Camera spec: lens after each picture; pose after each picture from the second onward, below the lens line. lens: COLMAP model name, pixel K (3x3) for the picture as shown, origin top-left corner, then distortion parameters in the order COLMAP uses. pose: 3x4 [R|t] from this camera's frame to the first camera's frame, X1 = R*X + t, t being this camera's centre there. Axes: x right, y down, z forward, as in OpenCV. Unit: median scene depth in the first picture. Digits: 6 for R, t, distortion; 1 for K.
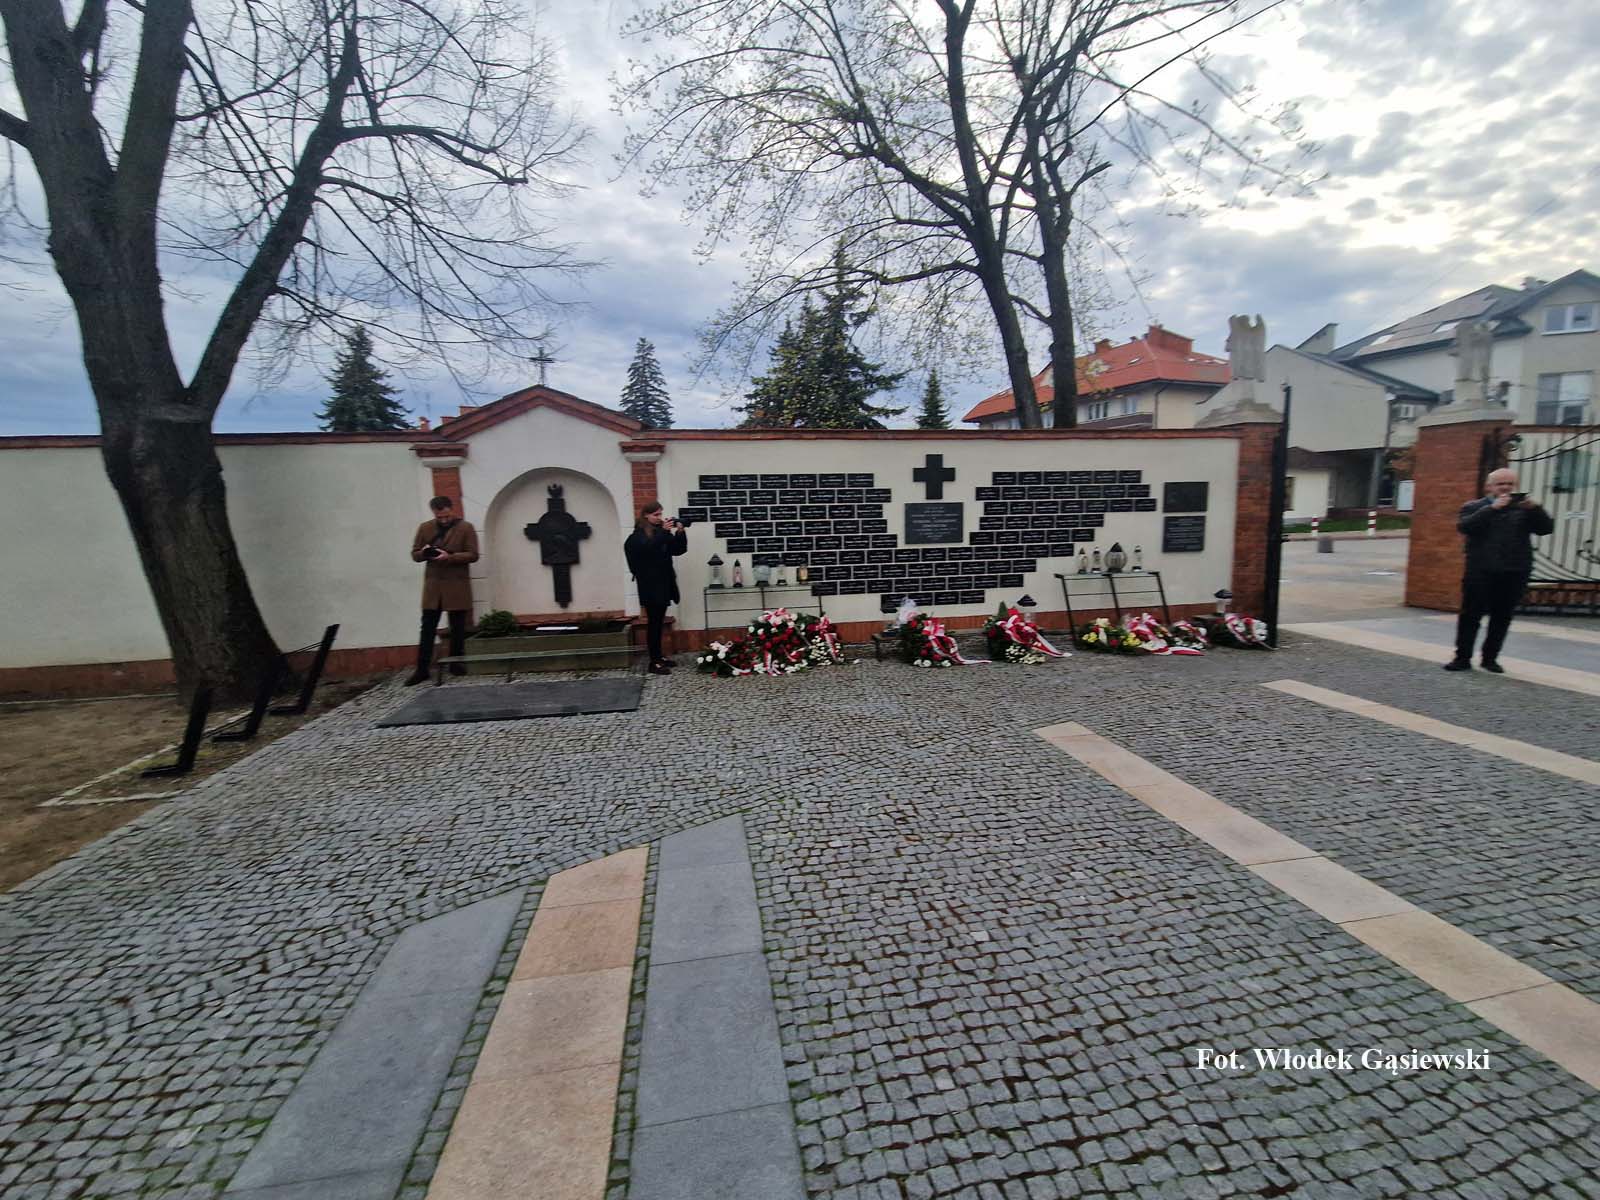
lens RADIAL K [[645.9, 0, 807.2], [0, 645.9, 582.1], [0, 0, 1]] dist [0.009720, -0.006322]
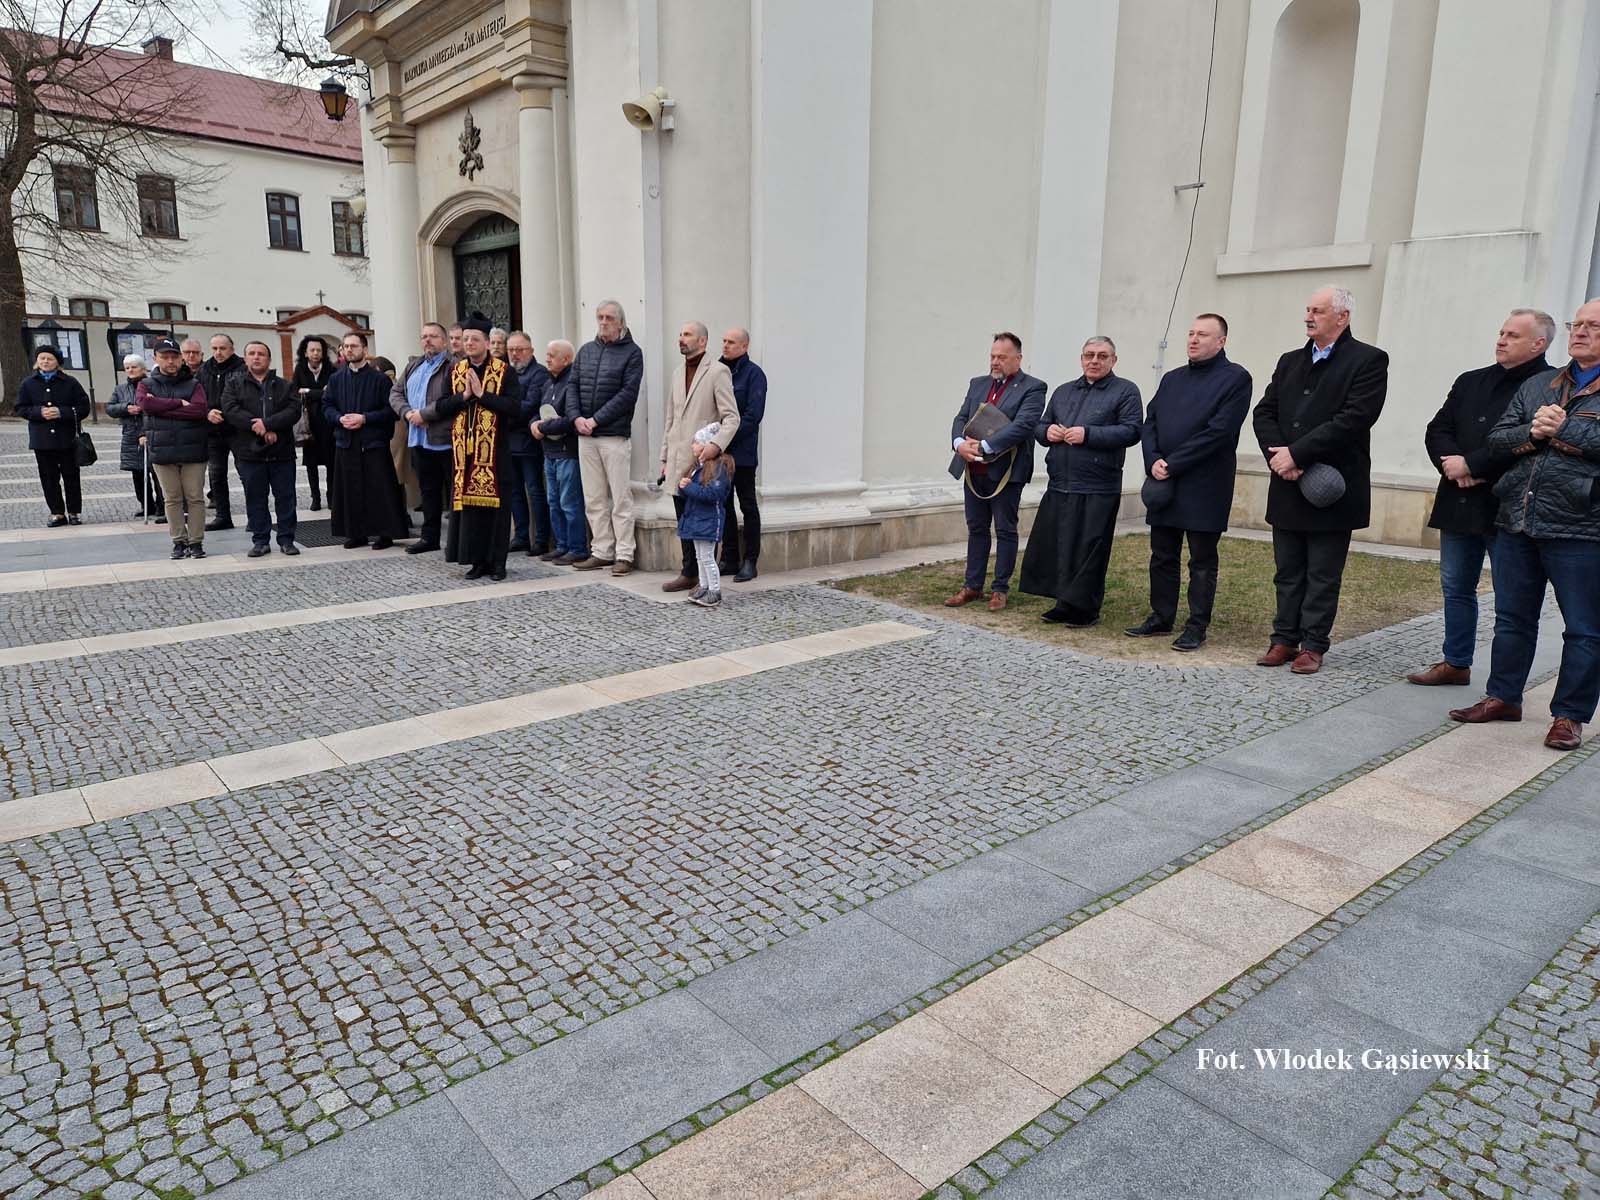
lens RADIAL K [[1058.9, 0, 793.9], [0, 1058.9, 582.9], [0, 0, 1]] dist [0.064711, -0.046506]
pose [[-0.494224, -0.158162, 0.854826, -0.574040], [0.095584, 0.967463, 0.234265, -0.063185], [-0.864064, 0.197487, -0.463025, 0.735480]]
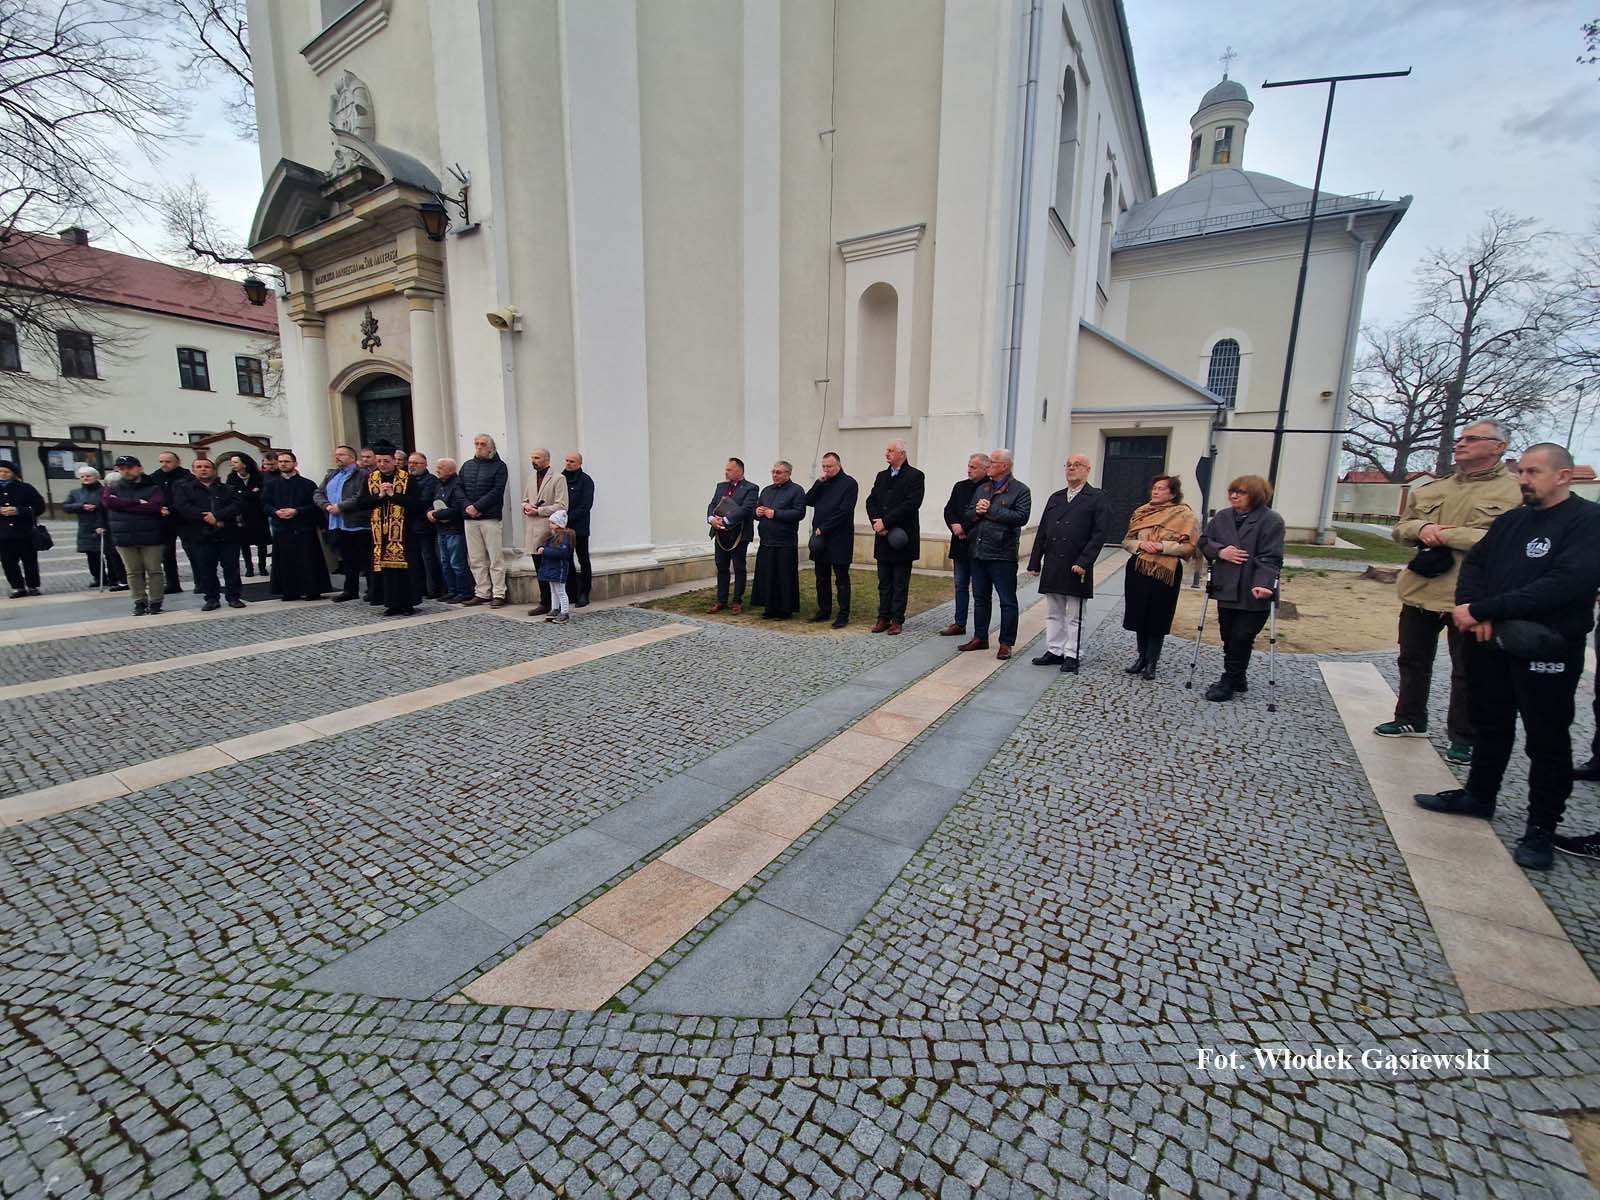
lens RADIAL K [[645.9, 0, 811.0], [0, 645.9, 584.9], [0, 0, 1]] dist [0.009720, -0.006322]
pose [[-0.744818, -0.098886, 0.659900, -0.638315], [0.073891, 0.970653, 0.228852, -0.072840], [-0.663164, 0.219214, -0.715653, 0.820515]]
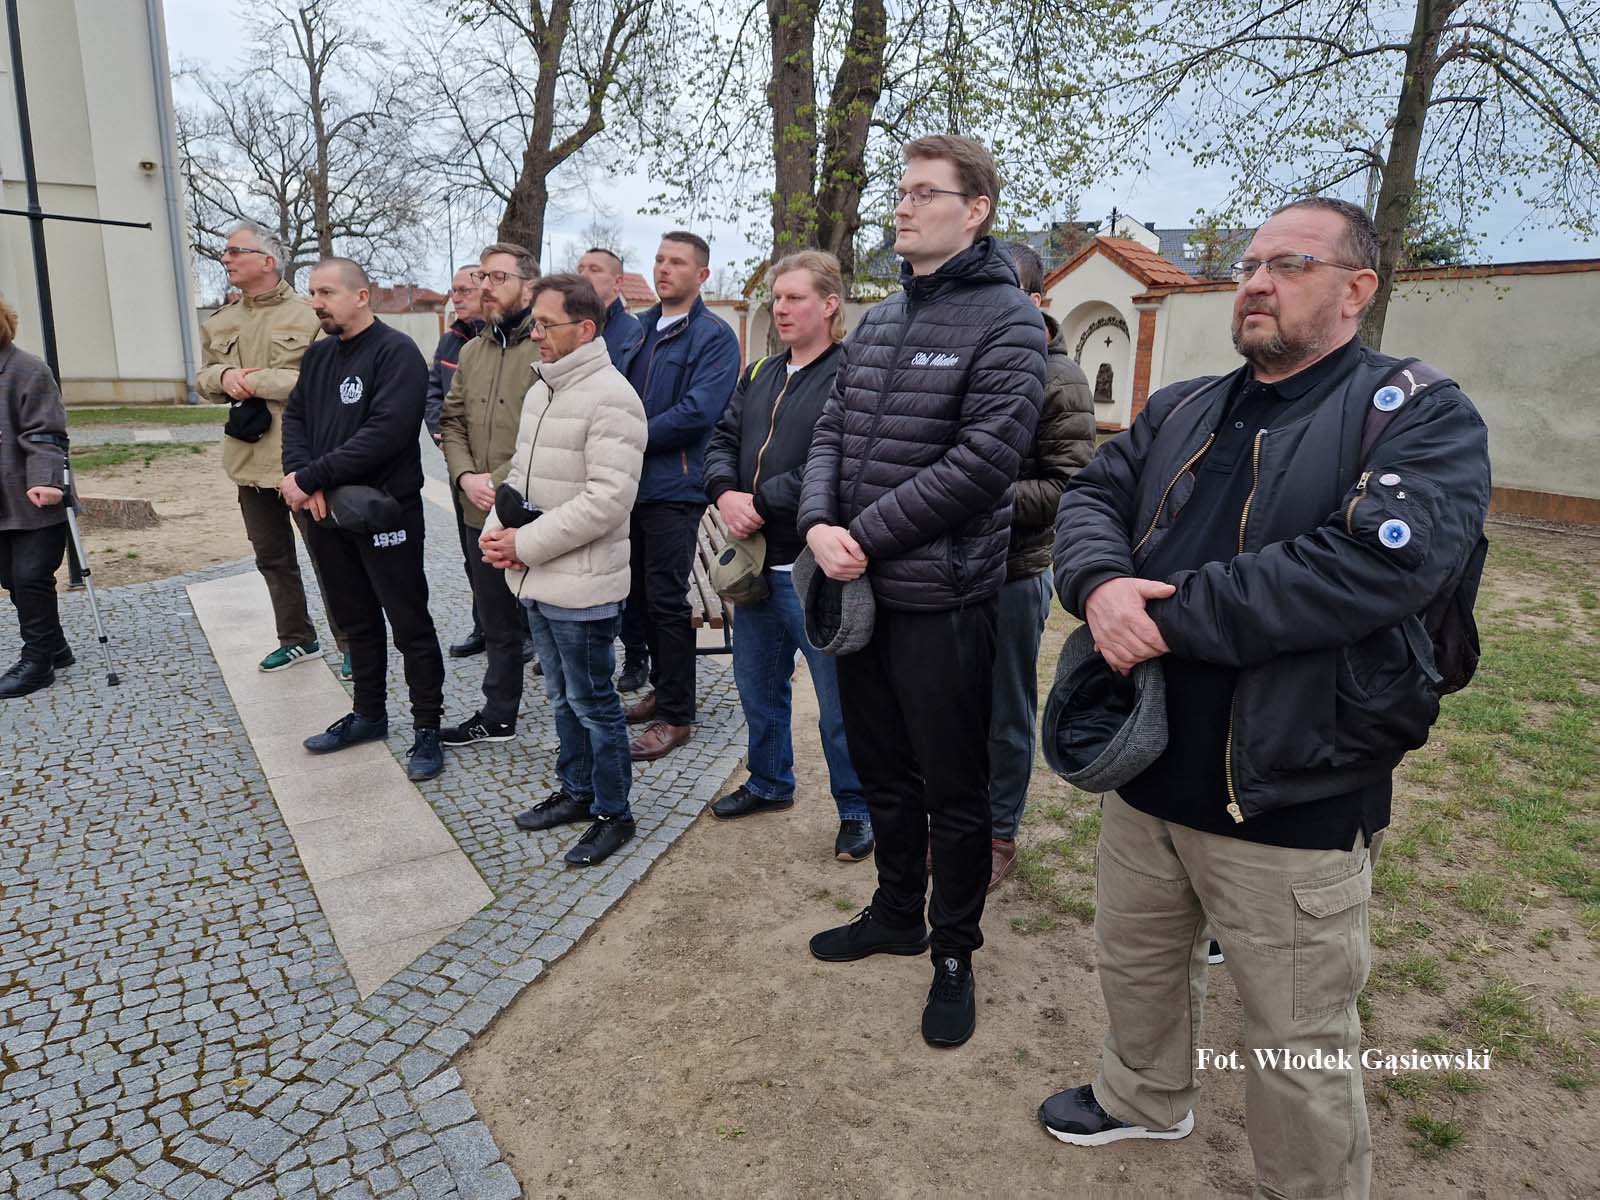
lens RADIAL K [[1058.9, 0, 809.0], [0, 1058.9, 577.4], [0, 0, 1]] dist [0.064711, -0.046506]
pose [[-0.909153, 0.093866, -0.405747, -0.718396], [-0.049328, 0.943139, 0.328718, -0.063858], [0.413531, 0.318869, -0.852827, 0.780665]]
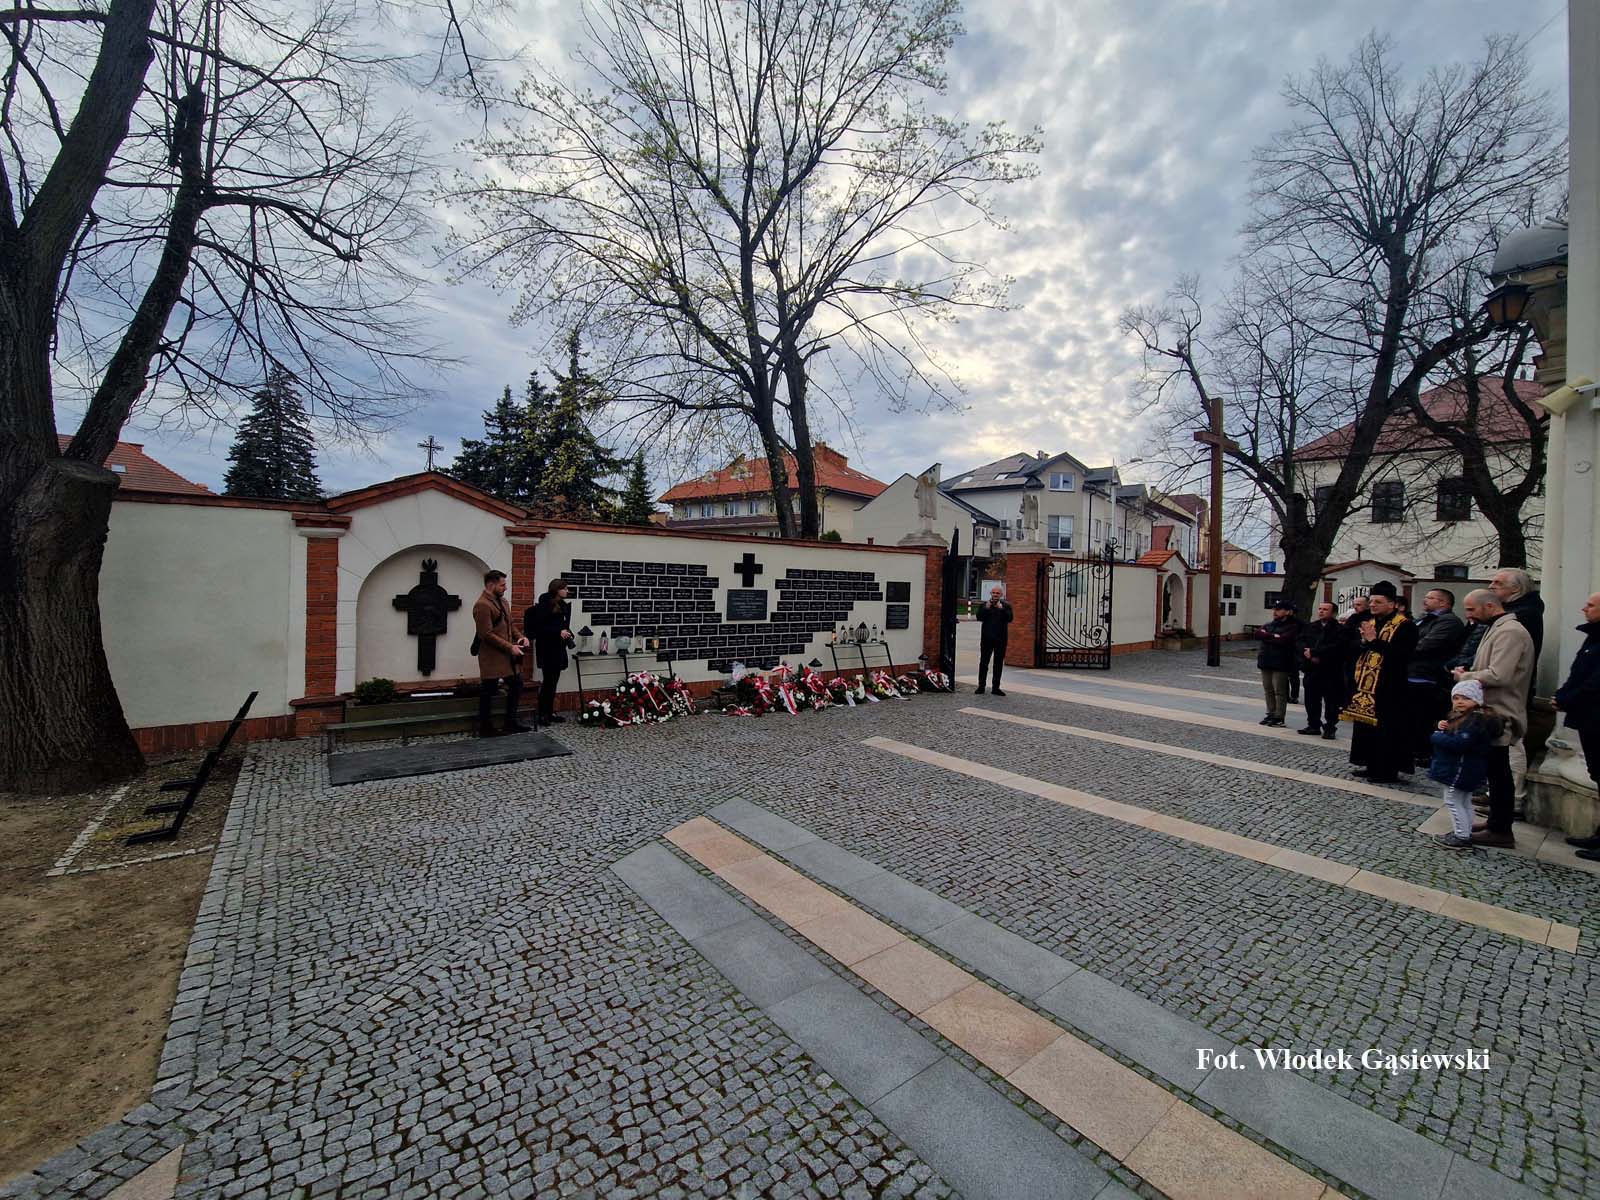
lens RADIAL K [[645.9, 0, 811.4], [0, 645.9, 584.3], [0, 0, 1]] dist [0.009720, -0.006322]
pose [[0.879154, 0.043707, 0.474530, -0.558987], [0.009168, 0.994050, -0.108542, 0.020136], [-0.476450, 0.099775, 0.873522, -0.382684]]
